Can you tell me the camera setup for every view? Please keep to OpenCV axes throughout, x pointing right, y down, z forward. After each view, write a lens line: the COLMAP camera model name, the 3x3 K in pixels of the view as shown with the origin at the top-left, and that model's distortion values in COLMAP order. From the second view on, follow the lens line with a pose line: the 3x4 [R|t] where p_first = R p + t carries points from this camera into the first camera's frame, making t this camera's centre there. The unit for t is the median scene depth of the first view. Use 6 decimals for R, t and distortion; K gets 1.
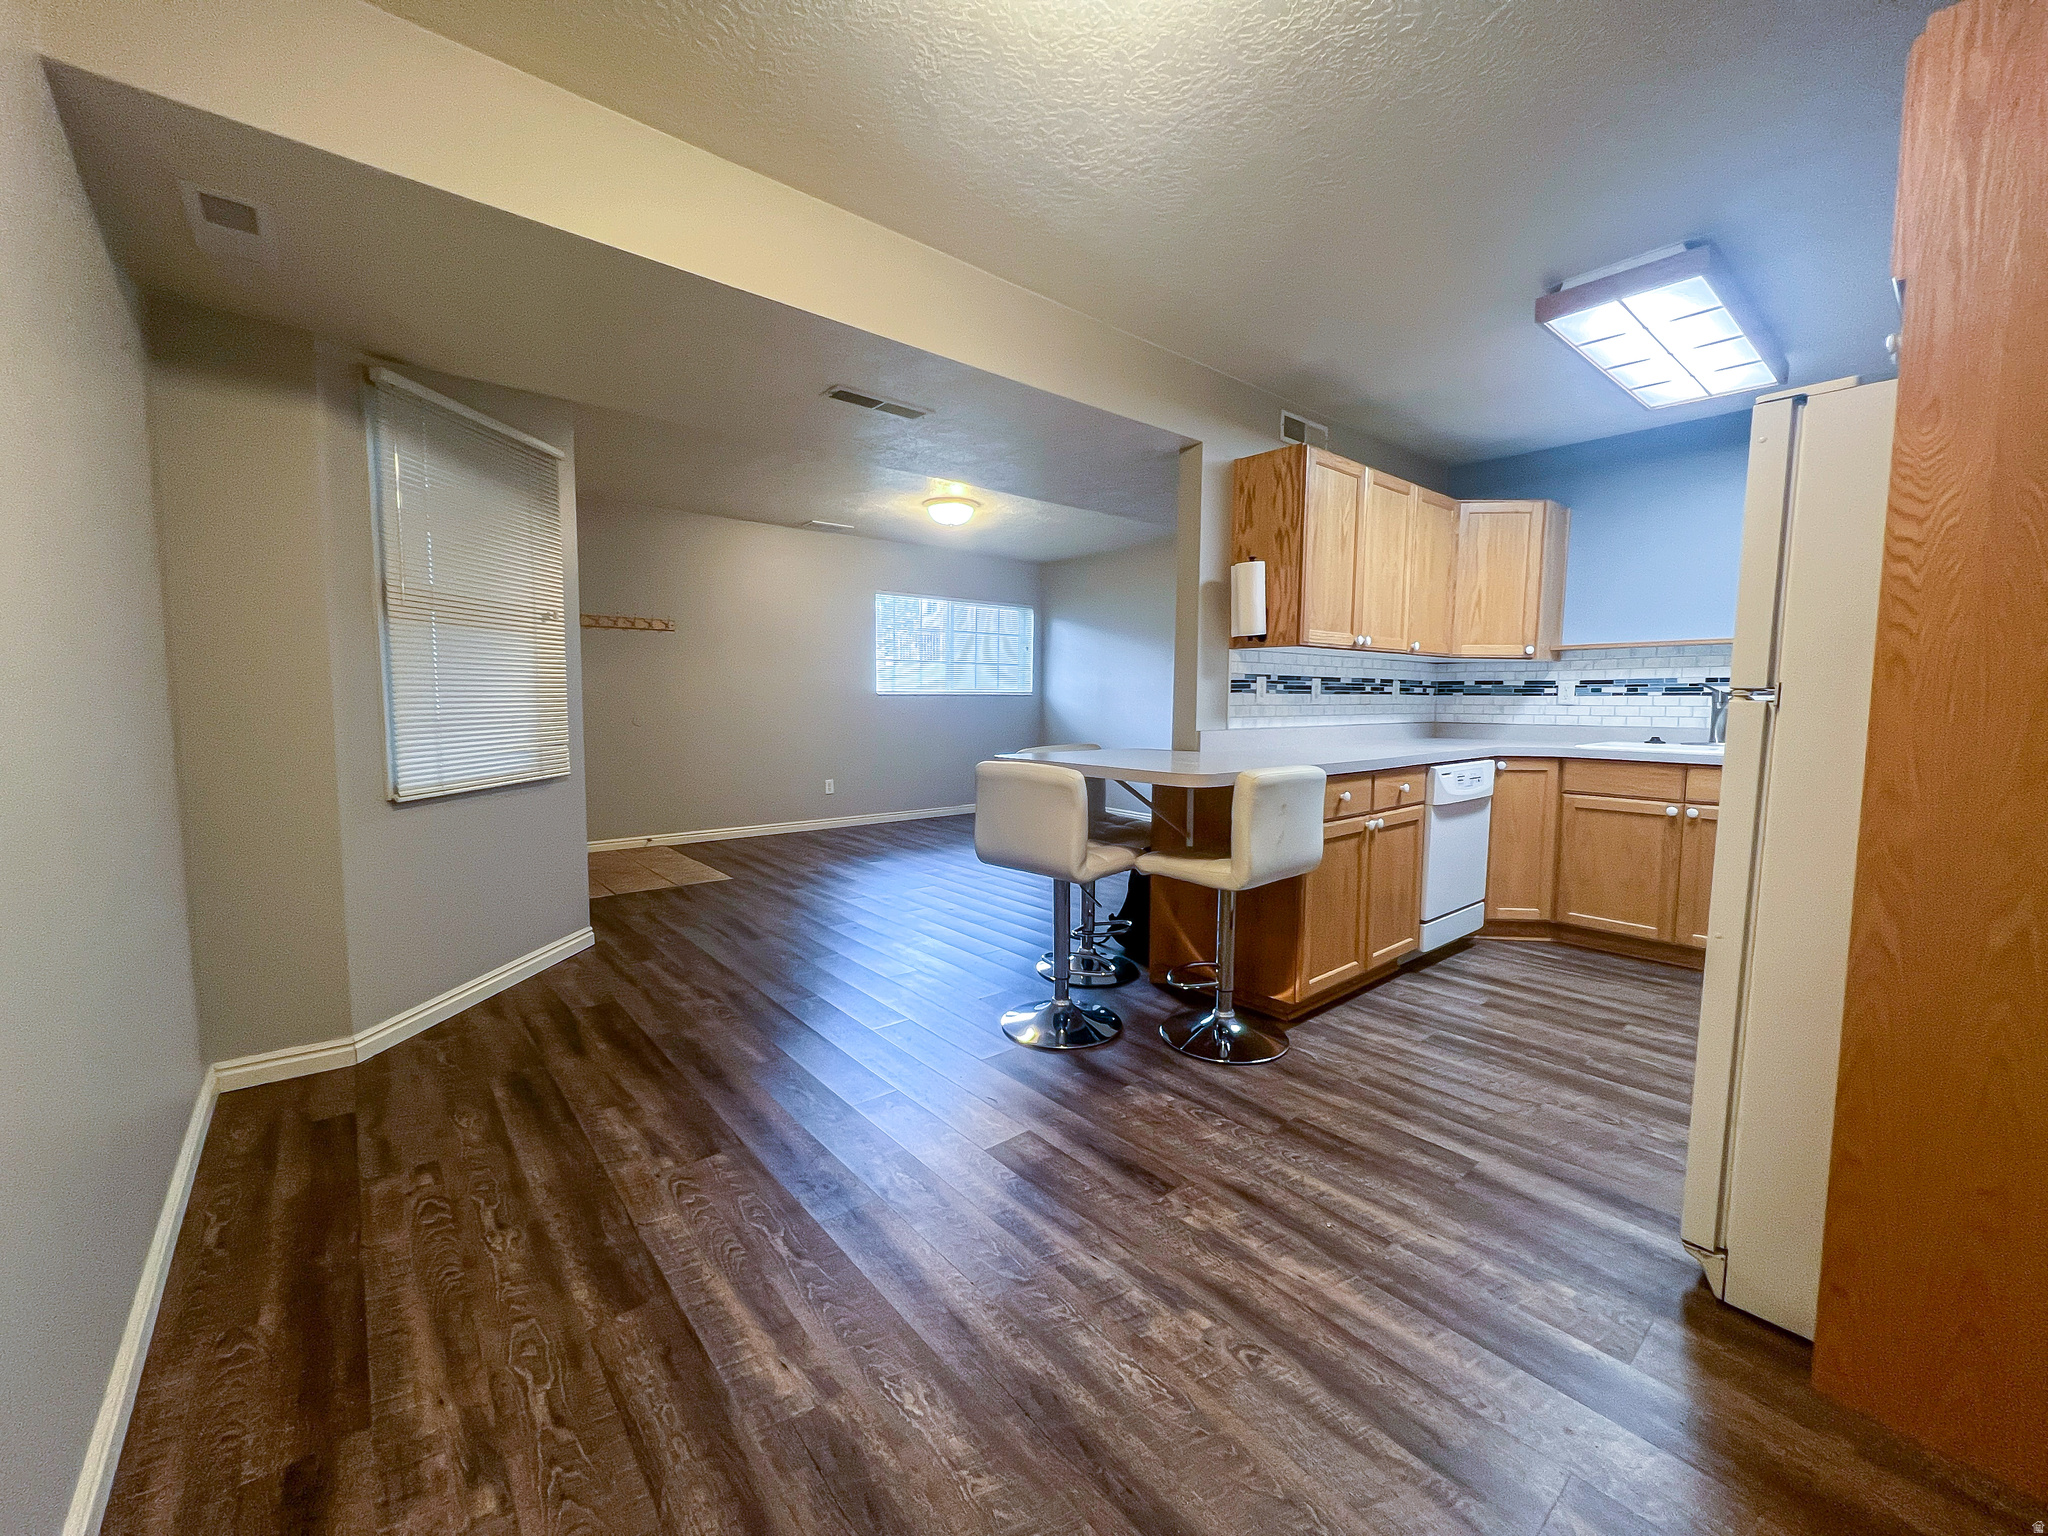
lens RADIAL K [[814.0, 0, 1020.3], [0, 814.0, 761.7], [0, 0, 1]] dist [0.001076, -0.001133]
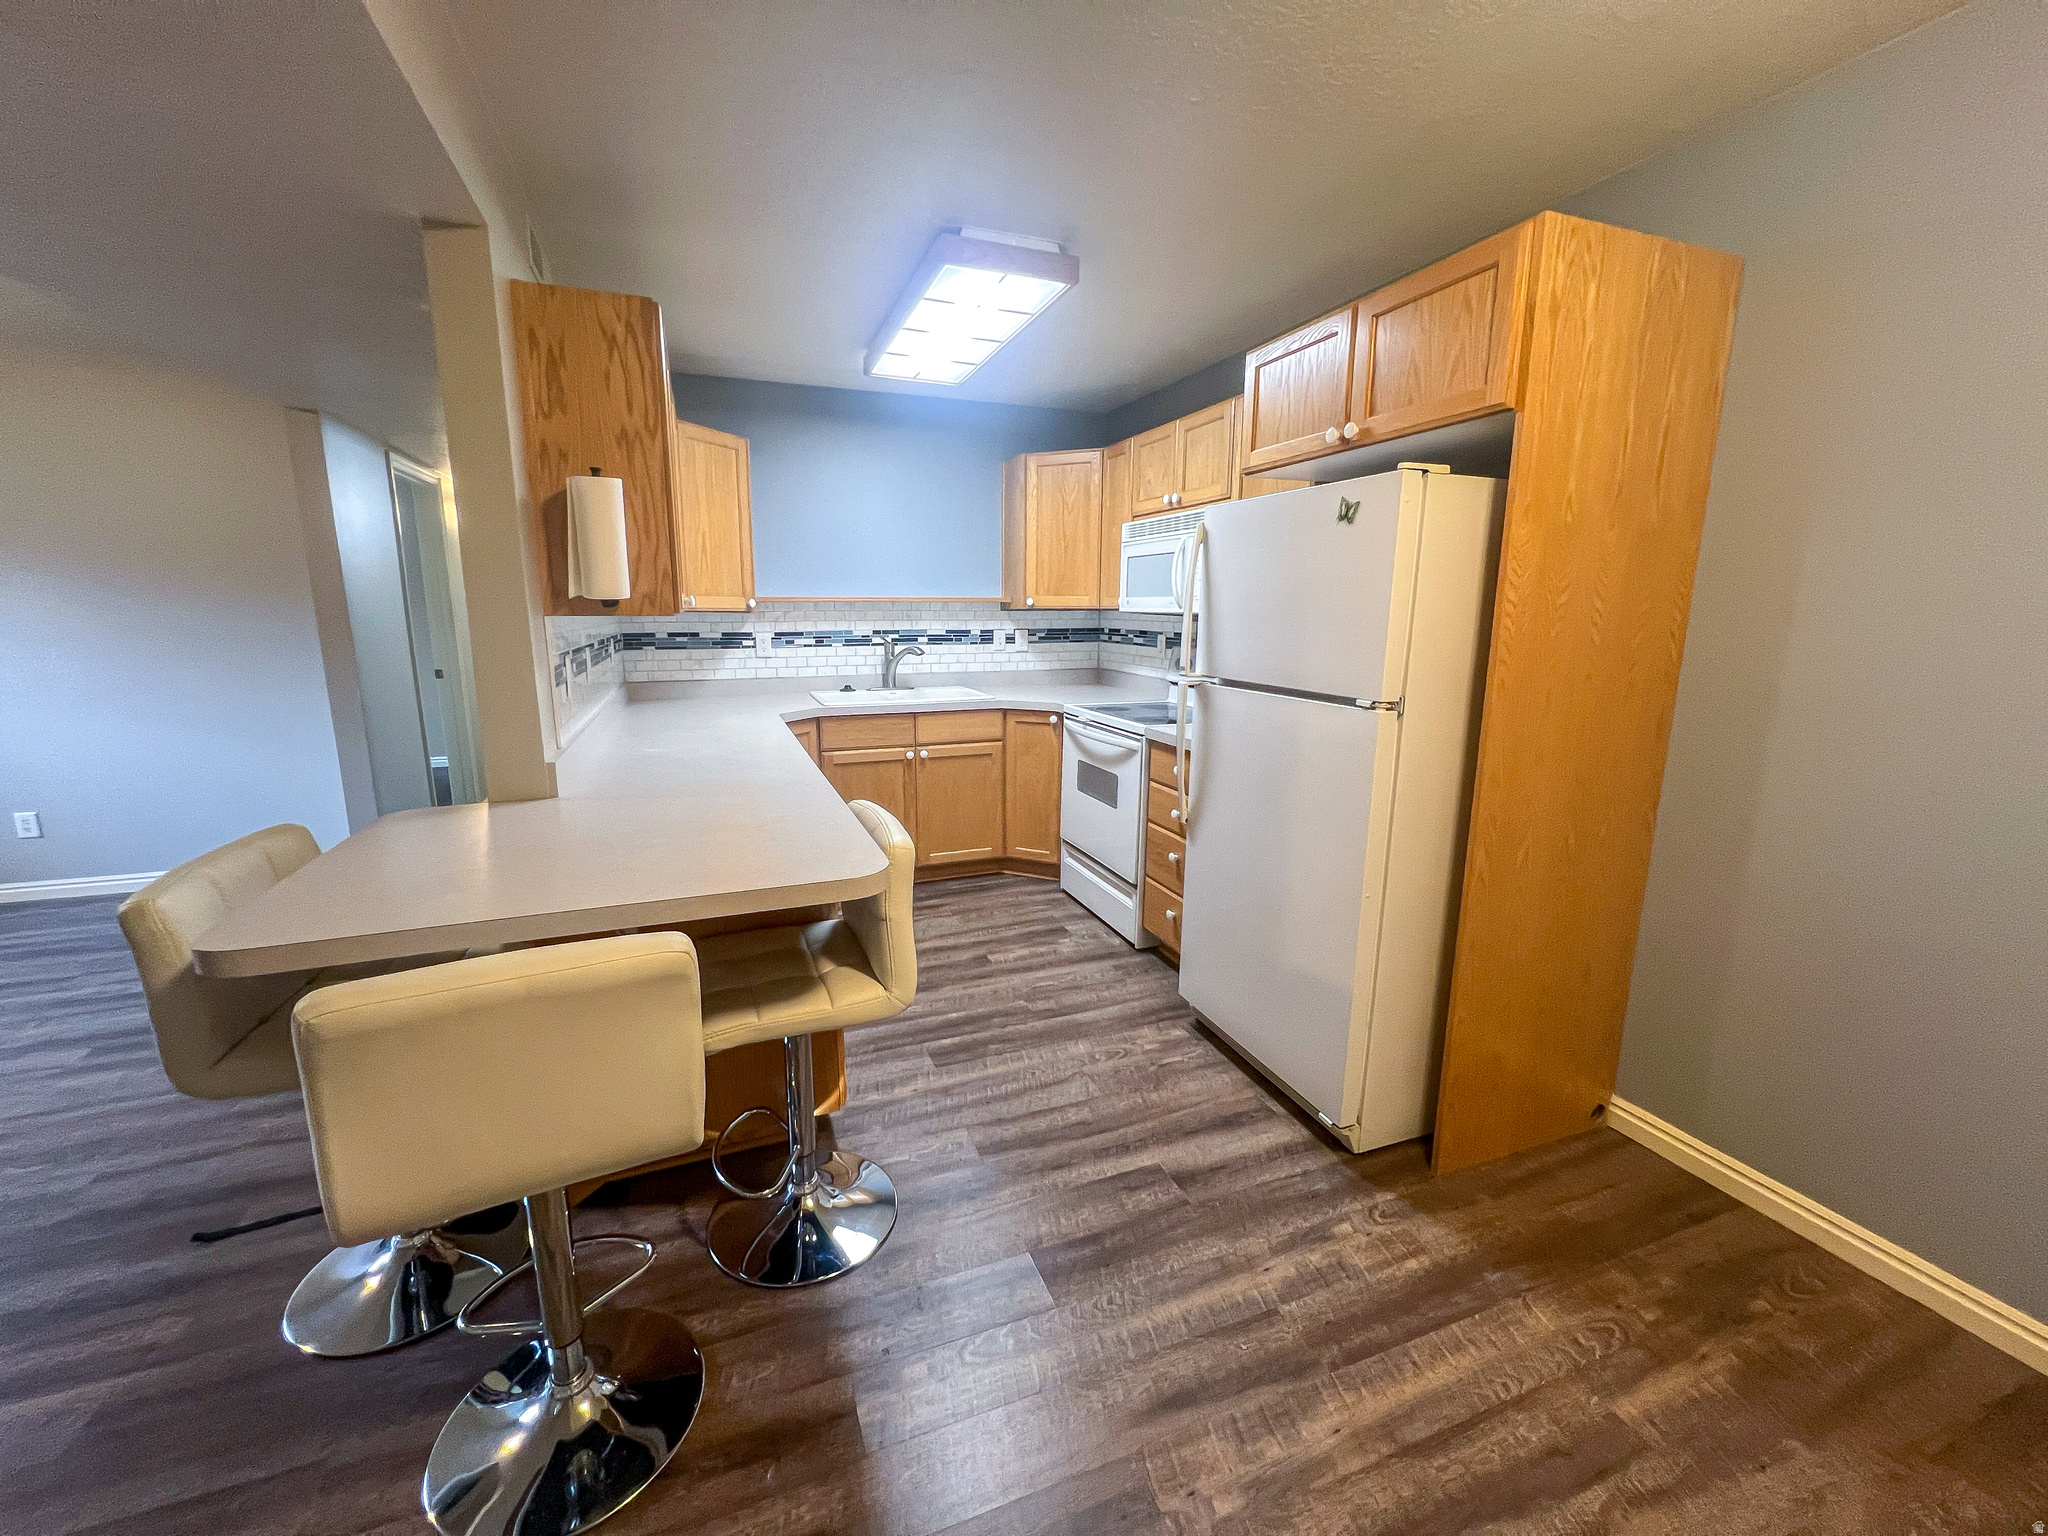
lens RADIAL K [[814.0, 0, 1016.0], [0, 814.0, 761.1], [0, 0, 1]] dist [0.001076, -0.001133]
pose [[0.332026, -0.180812, 0.925778, -0.199026], [0.076048, 0.983392, 0.164791, -0.104929], [-0.940200, 0.015689, 0.340262, 0.468748]]
